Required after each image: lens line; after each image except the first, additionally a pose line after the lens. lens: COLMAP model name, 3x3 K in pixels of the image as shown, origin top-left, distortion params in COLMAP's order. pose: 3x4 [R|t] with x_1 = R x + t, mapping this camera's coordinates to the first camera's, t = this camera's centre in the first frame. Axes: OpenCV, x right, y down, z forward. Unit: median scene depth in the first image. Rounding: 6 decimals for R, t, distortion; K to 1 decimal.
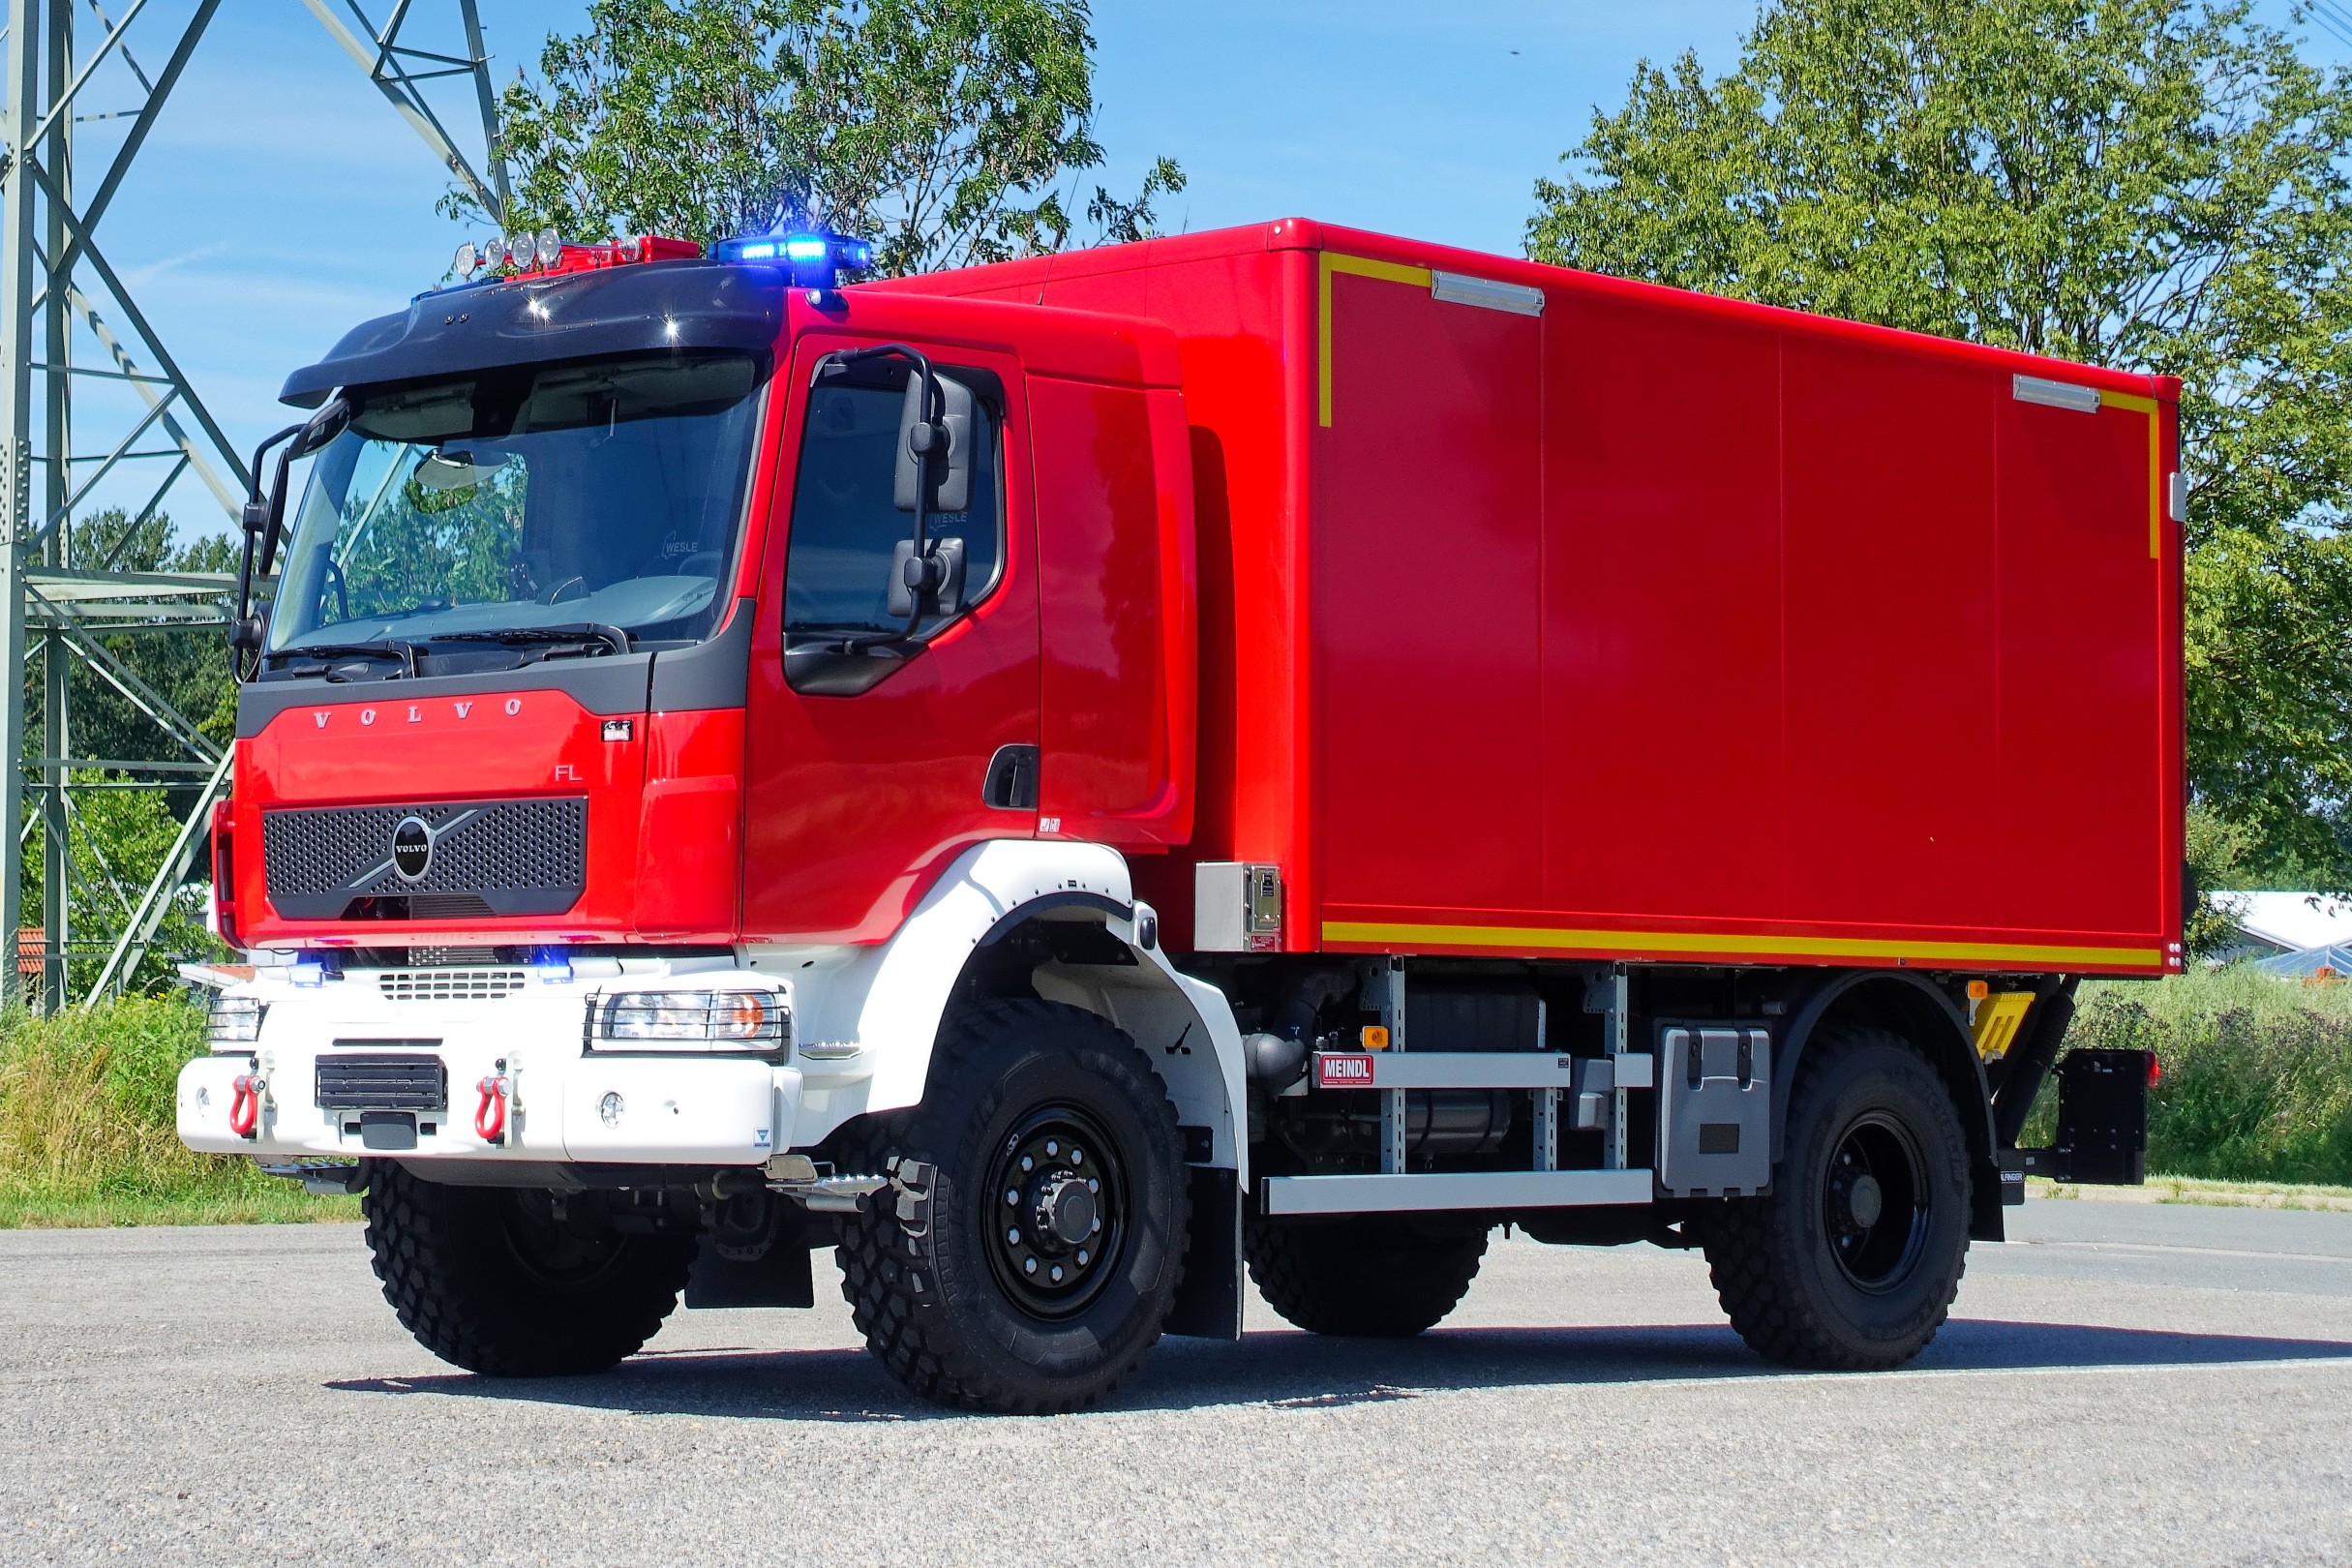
lens RADIAL K [[5495.8, 0, 1176.2], [0, 5495.8, 775.2], [0, 0, 1]] dist [-0.097367, 0.000000]
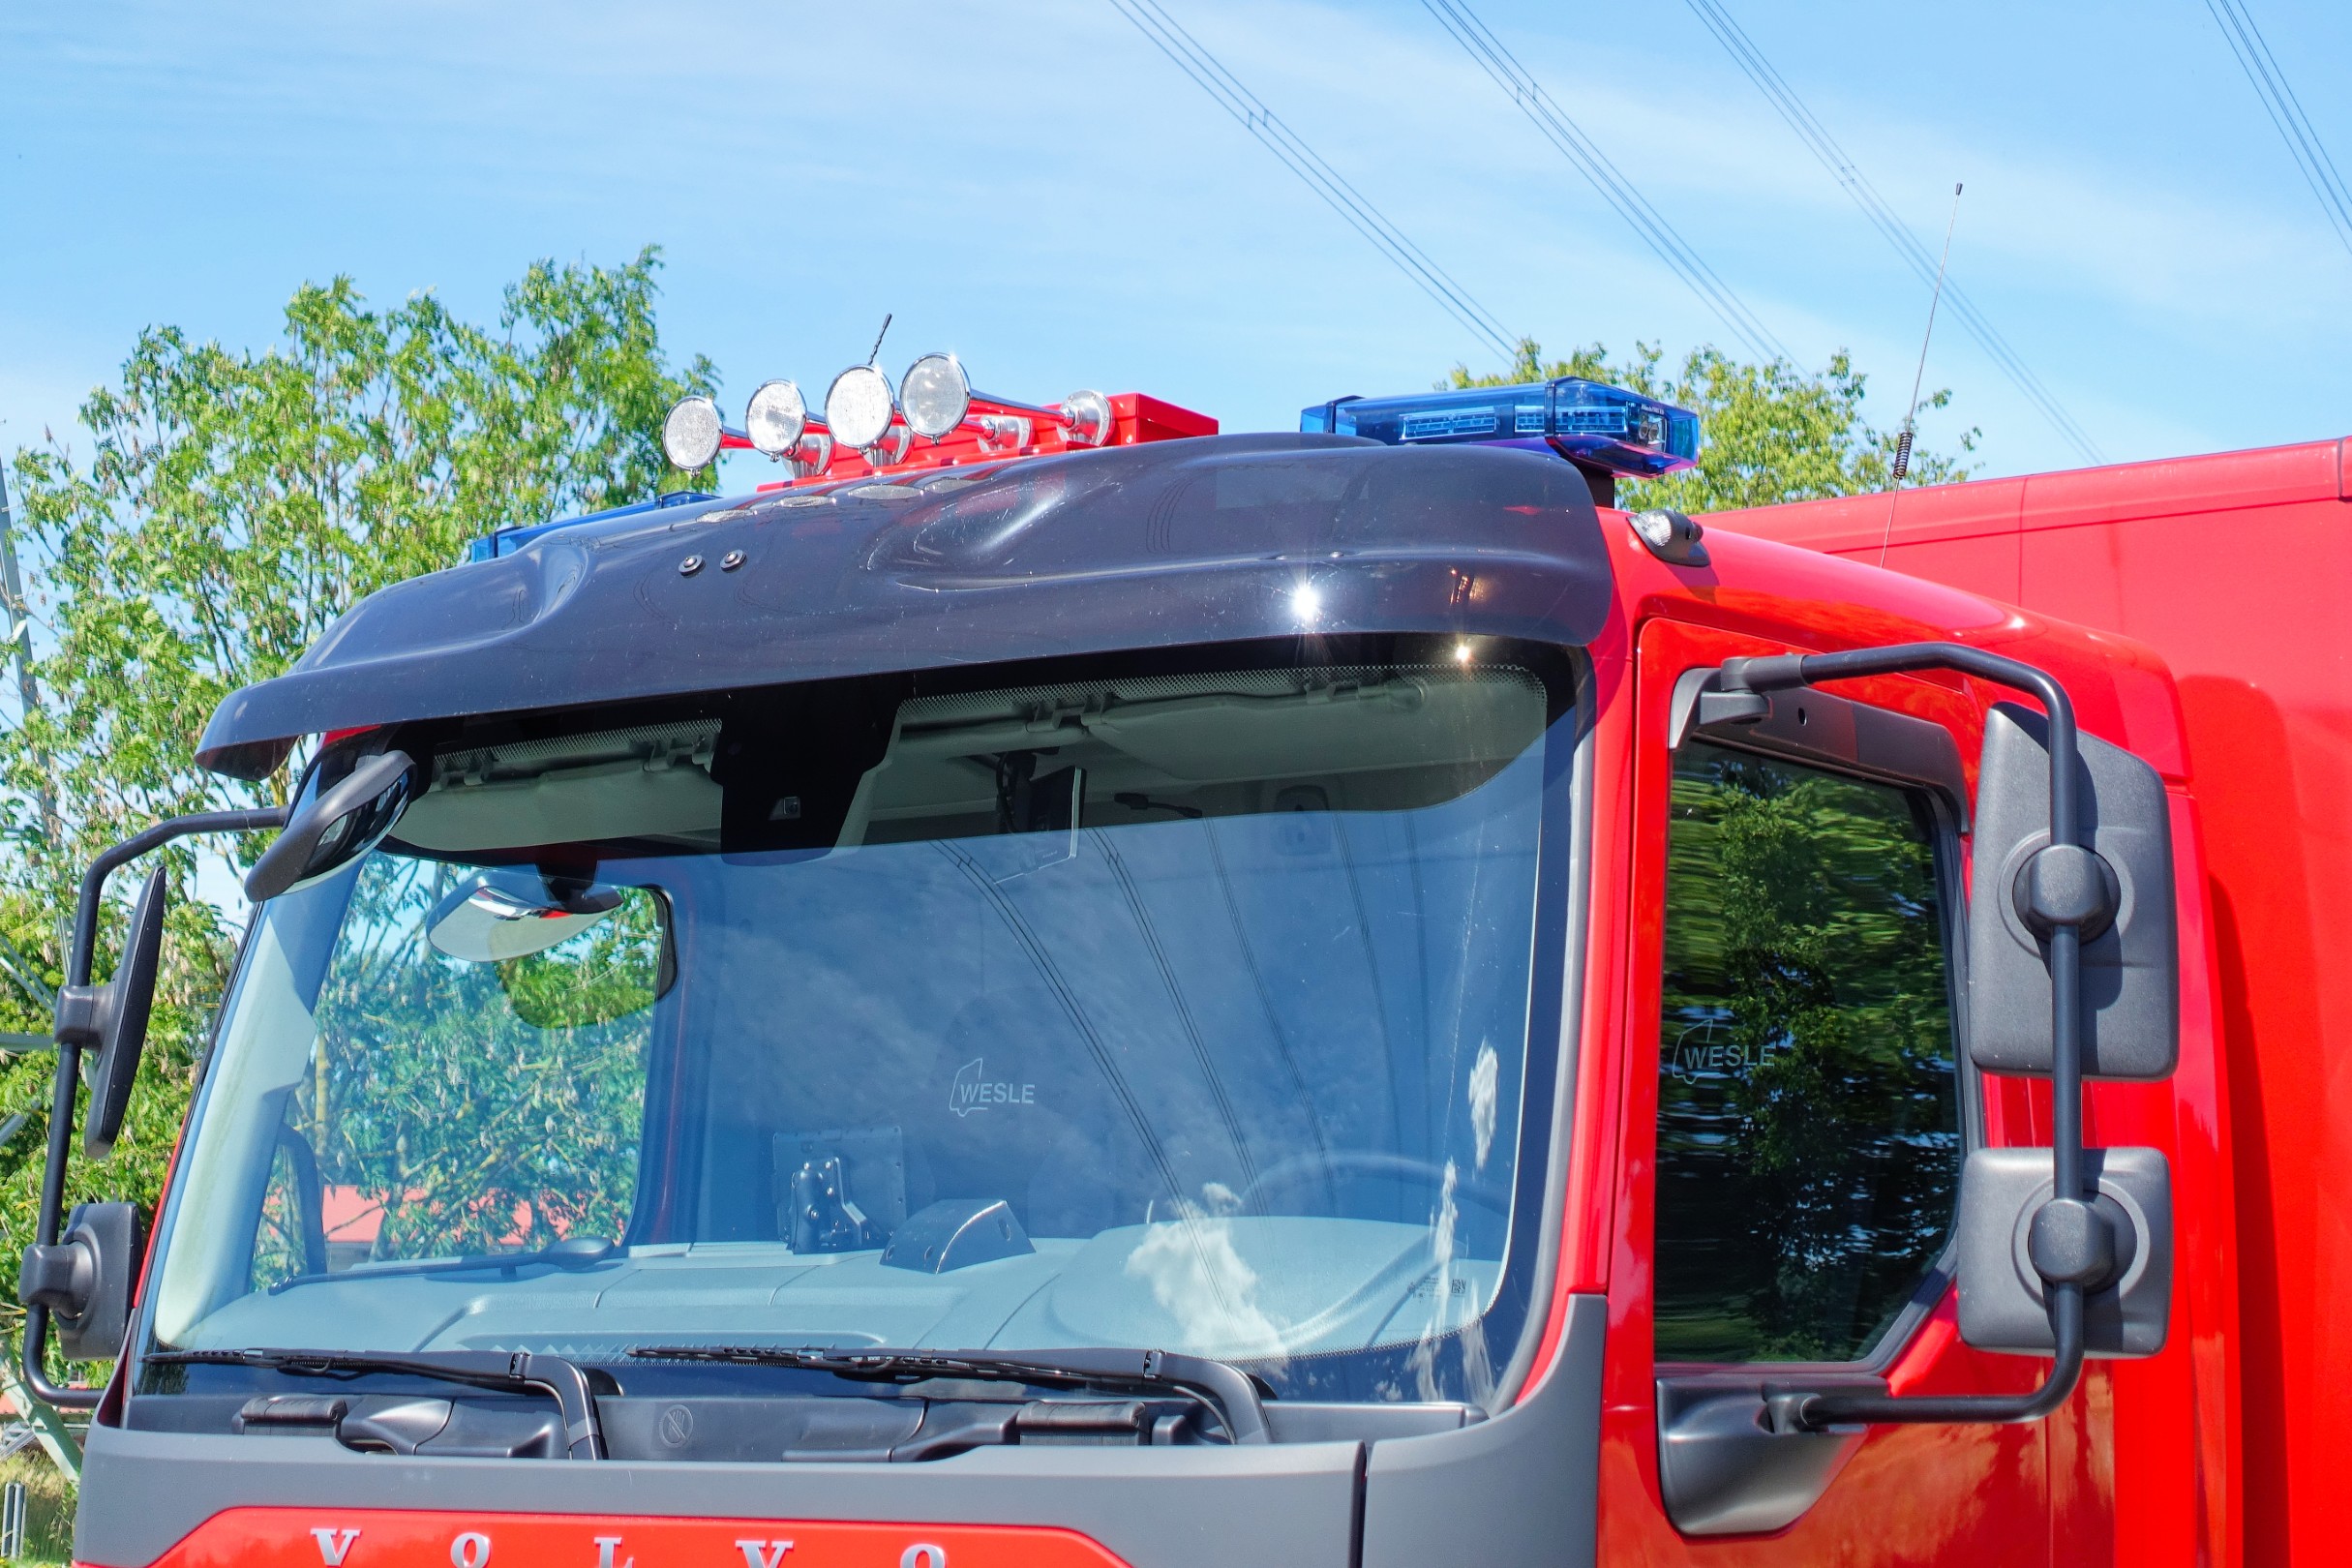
lens RADIAL K [[4614.3, 0, 1175.8], [0, 4614.3, 782.1], [0, 0, 1]] dist [0.021080, 0.000000]
pose [[0.987542, 0.024978, 0.155362, -0.149847], [-0.012628, 0.996717, -0.079977, -0.039928], [-0.156849, 0.077018, 0.984615, 0.657743]]
